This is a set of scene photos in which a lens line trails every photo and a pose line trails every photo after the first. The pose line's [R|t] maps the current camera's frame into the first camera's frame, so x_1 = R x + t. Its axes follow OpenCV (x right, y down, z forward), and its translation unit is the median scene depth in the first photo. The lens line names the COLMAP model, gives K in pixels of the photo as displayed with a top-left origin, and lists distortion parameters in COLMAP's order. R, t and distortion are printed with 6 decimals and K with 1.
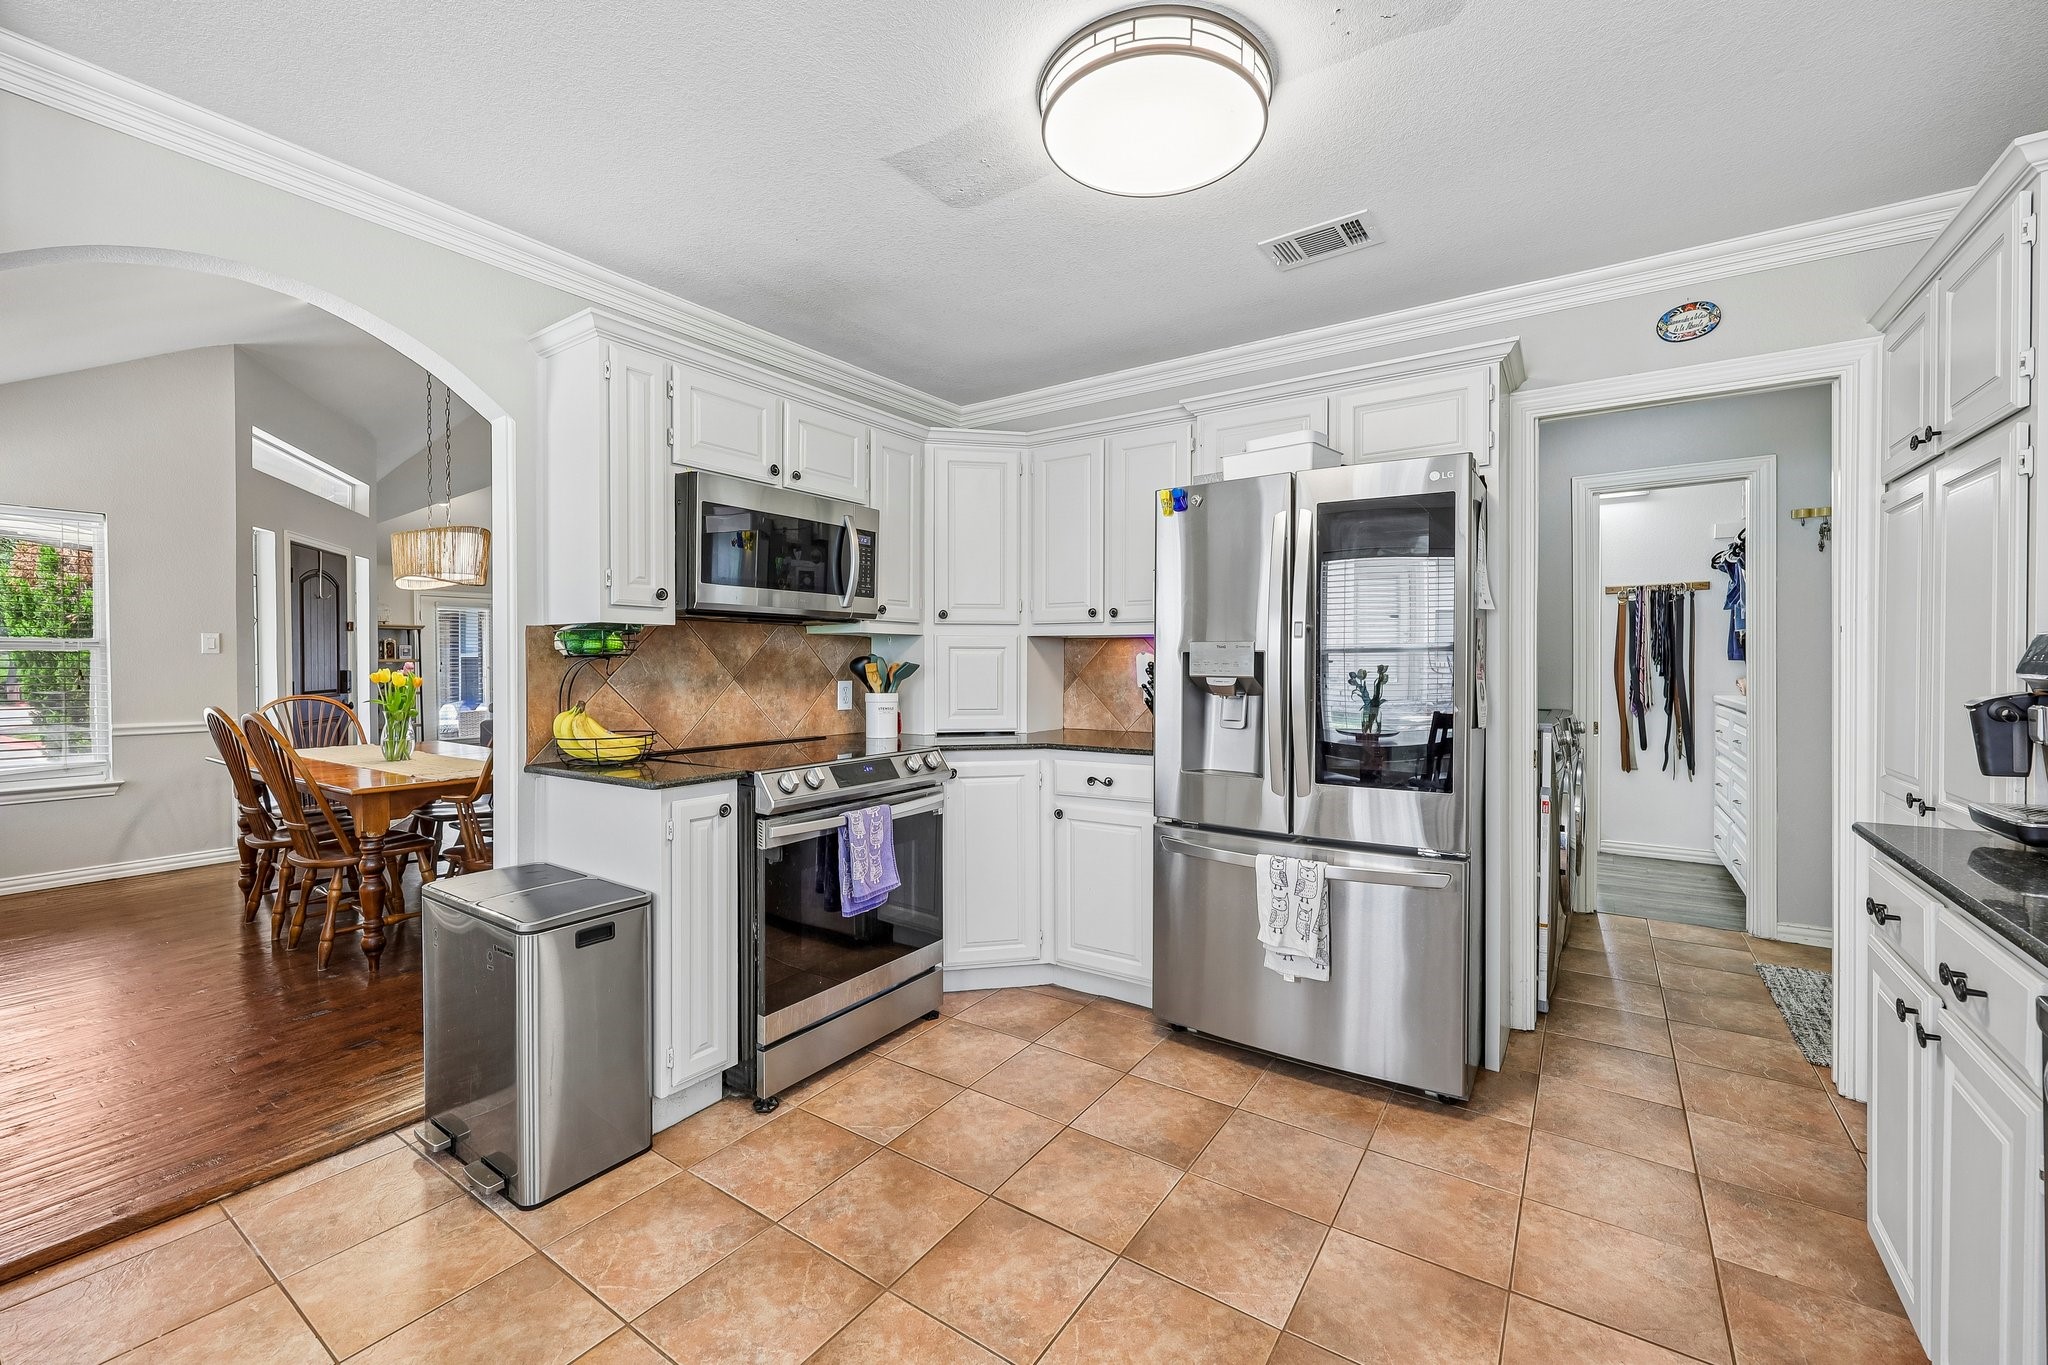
lens RADIAL K [[832.0, 0, 1024.4], [0, 832.0, 661.2], [0, 0, 1]] dist [0.001993, 0.000388]
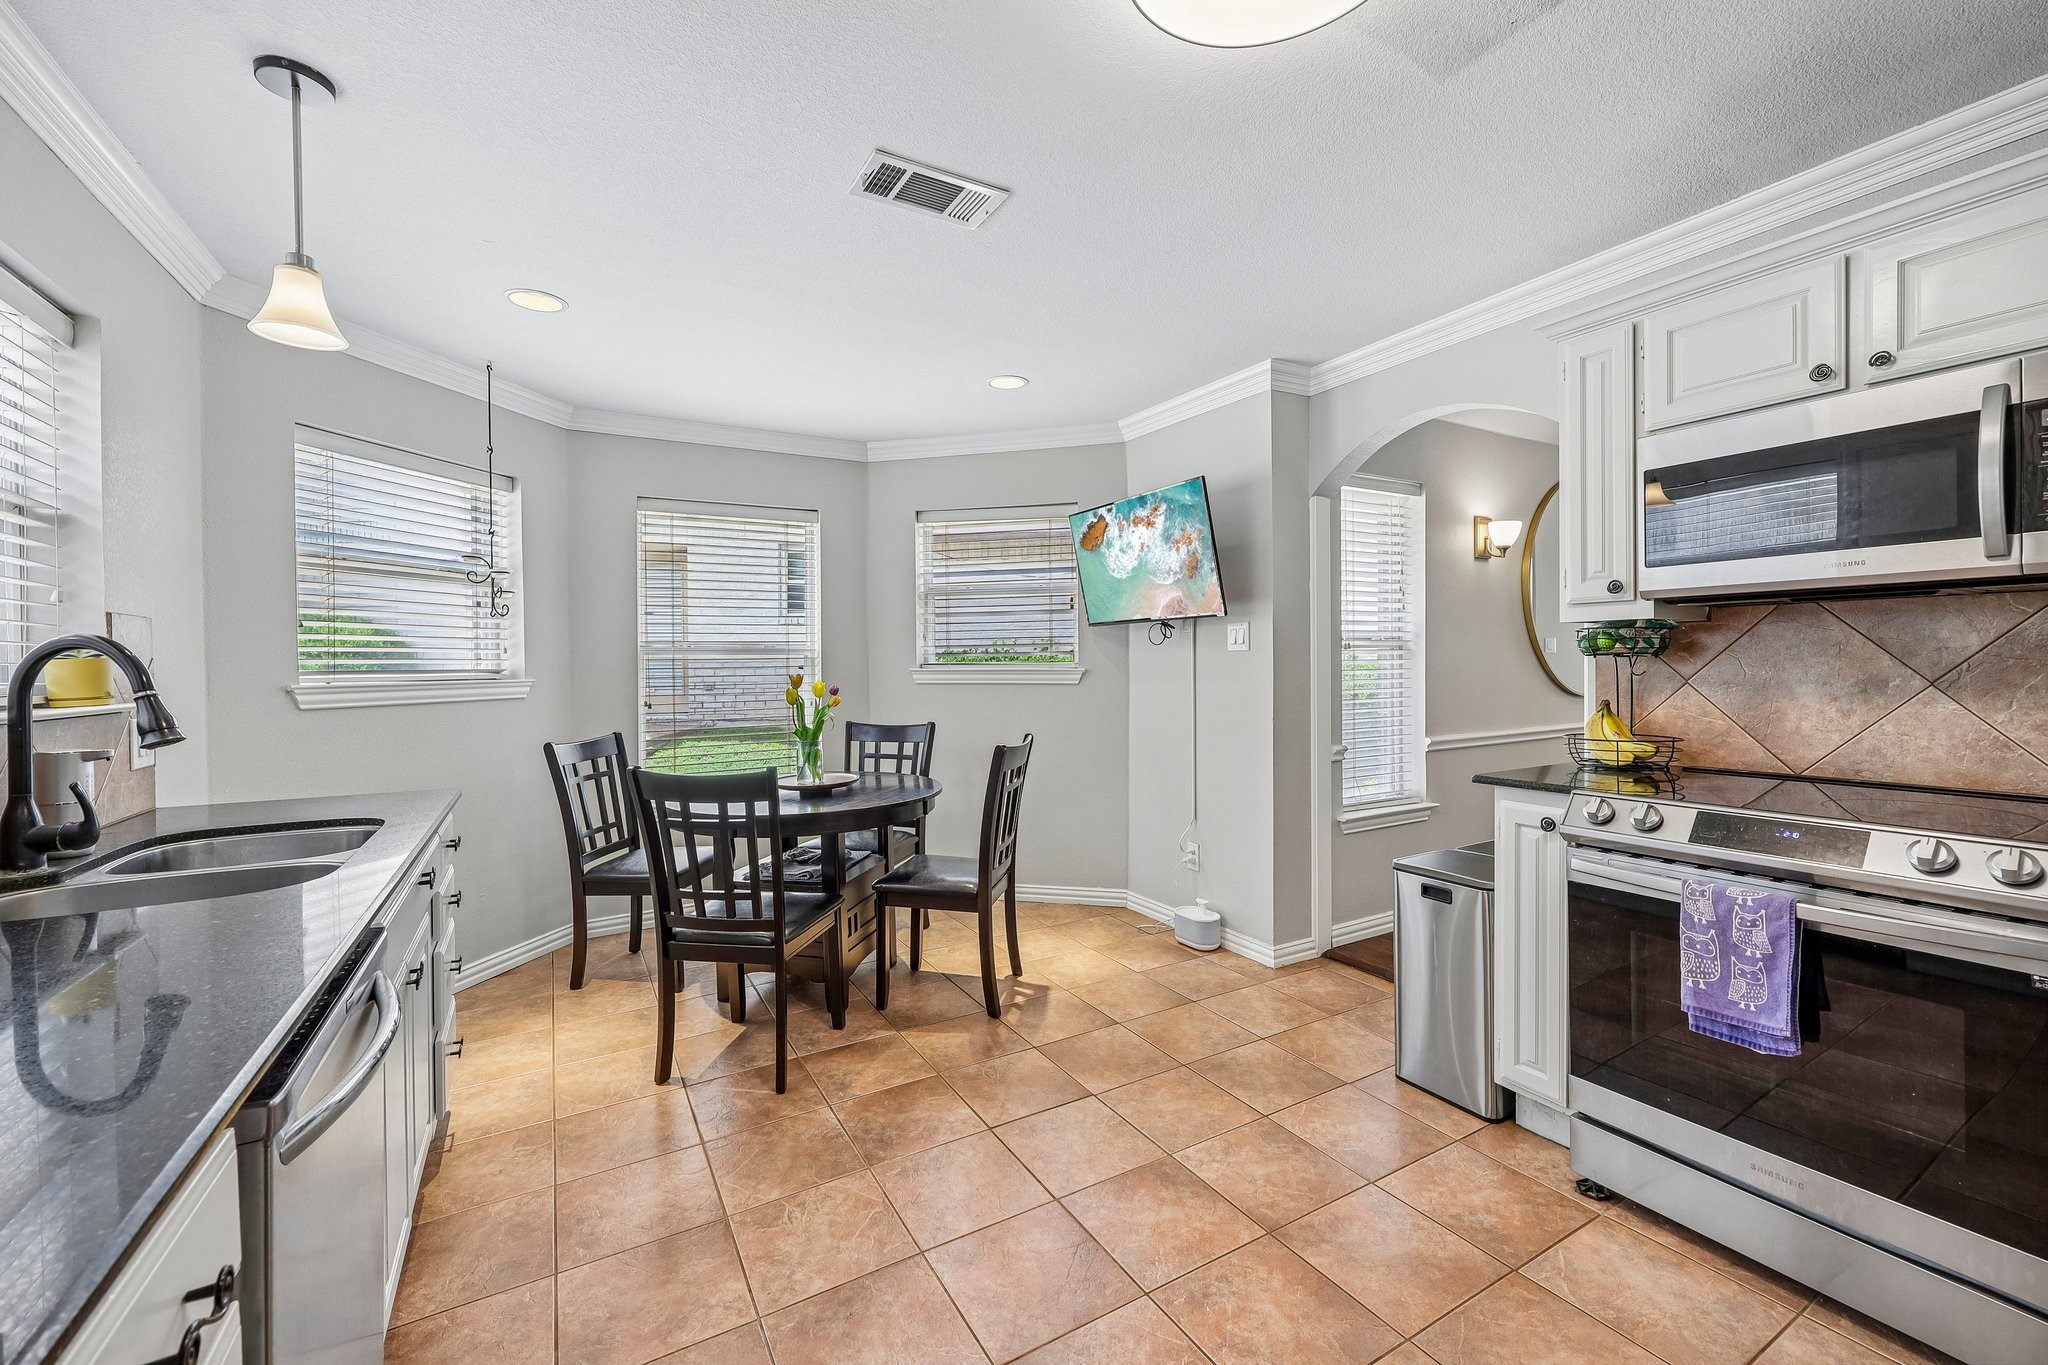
lens RADIAL K [[823.7, 0, 1029.4], [0, 823.7, 668.4], [0, 0, 1]] dist [-0.000020, 0.000176]
pose [[-0.428111, 0.008260, -0.903688, 0.664548], [0.009472, 0.999944, 0.004652, -0.000843], [0.903676, -0.006568, -0.428166, 0.828720]]
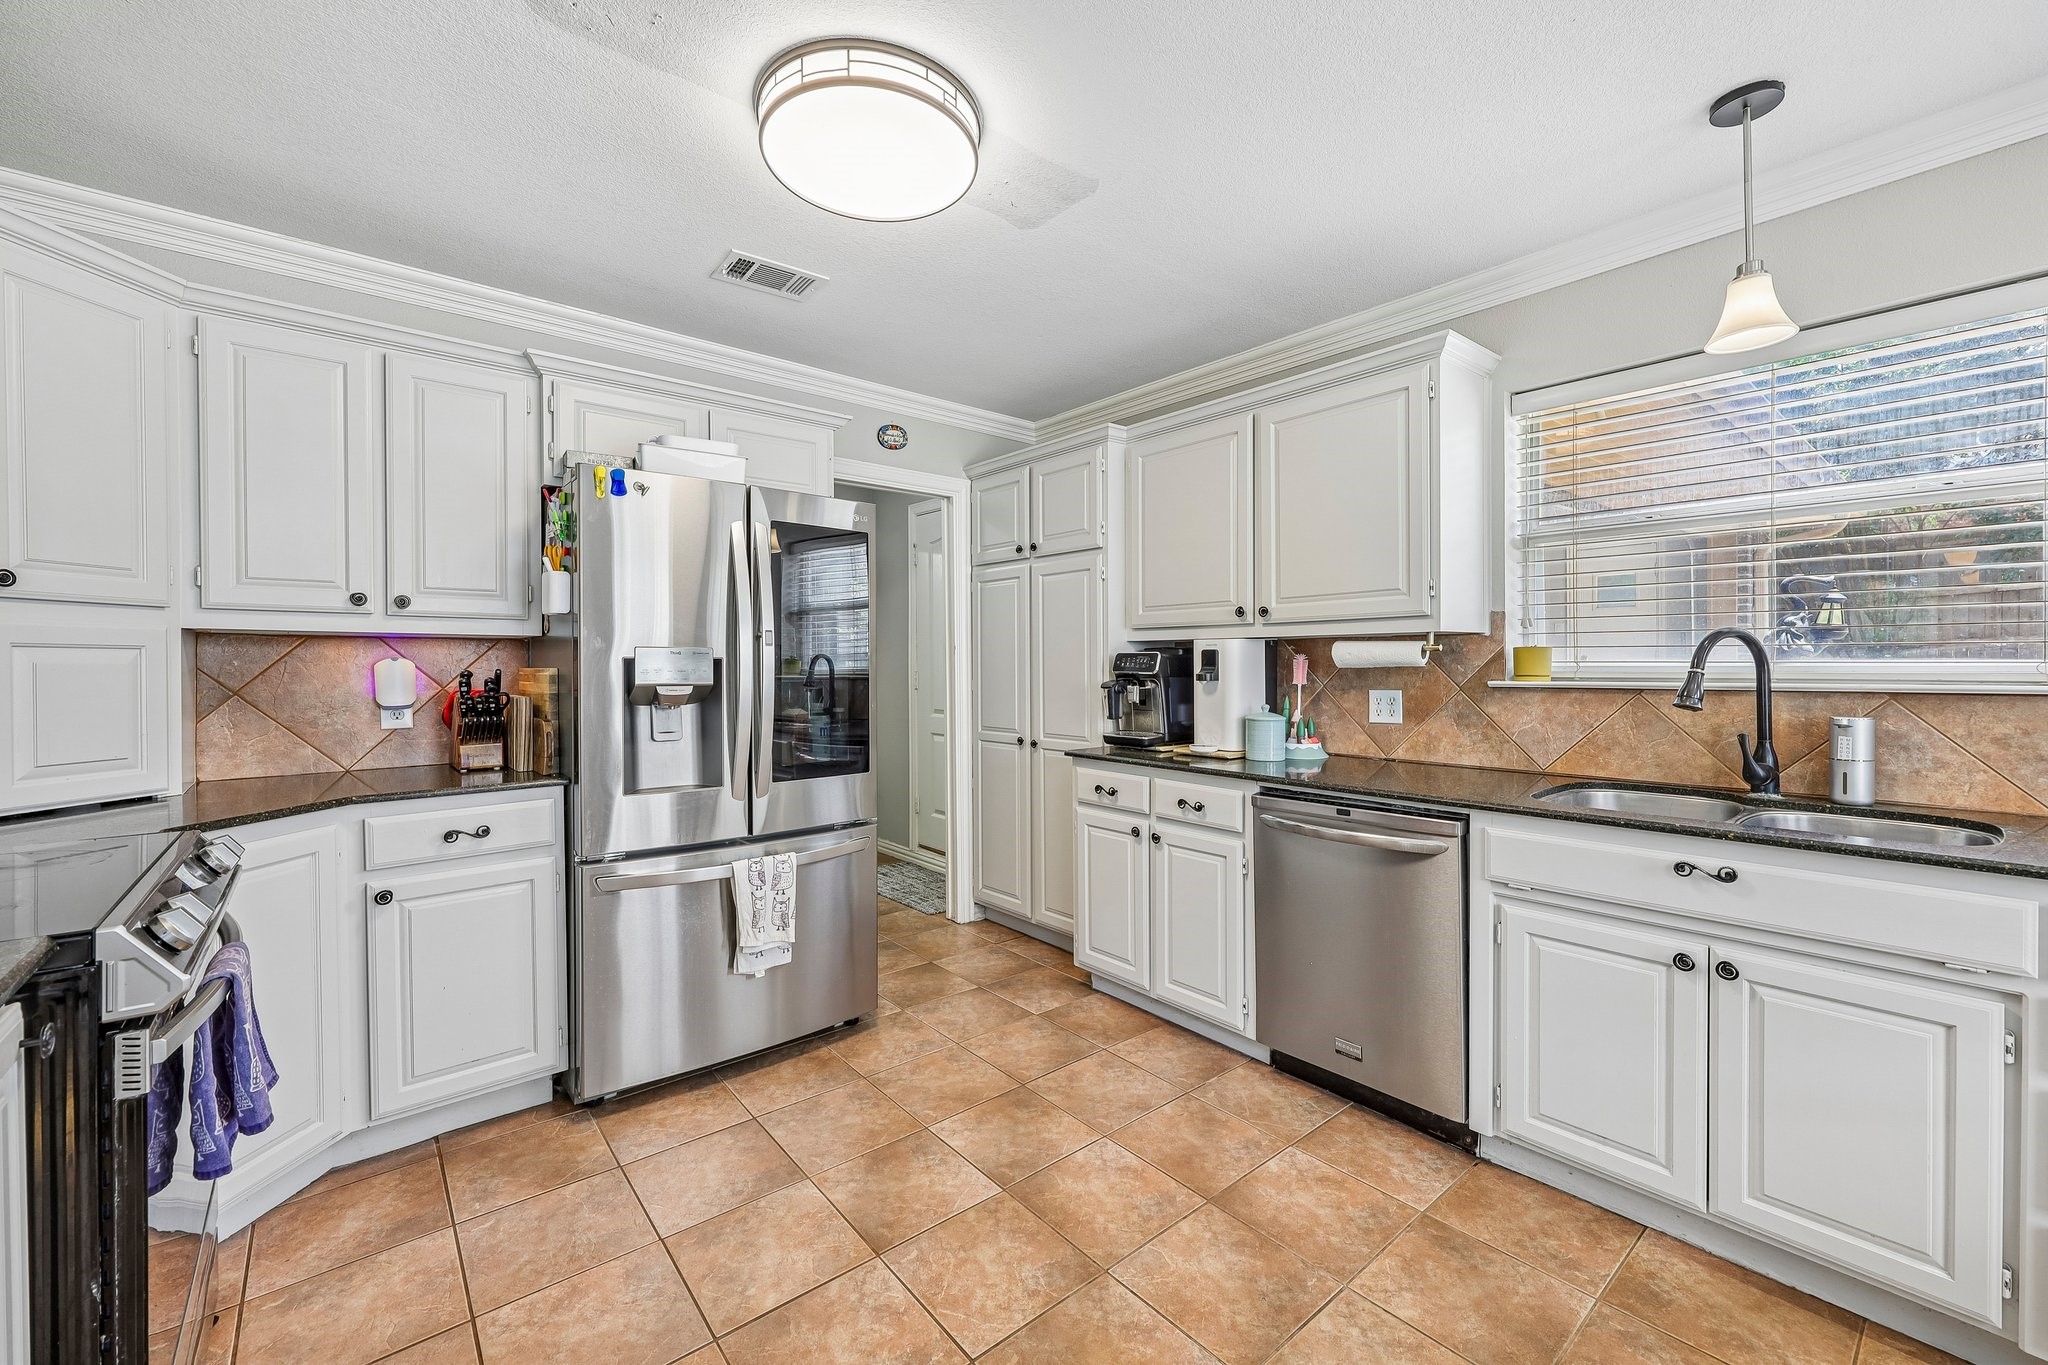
lens RADIAL K [[832.0, 0, 1024.4], [0, 832.0, 661.2], [0, 0, 1]] dist [0.001993, 0.000388]
pose [[0.268420, 0.003430, 0.963296, -0.597677], [0.006573, 0.999964, -0.005393, -0.000185], [-0.963279, 0.007780, 0.268388, 0.406219]]
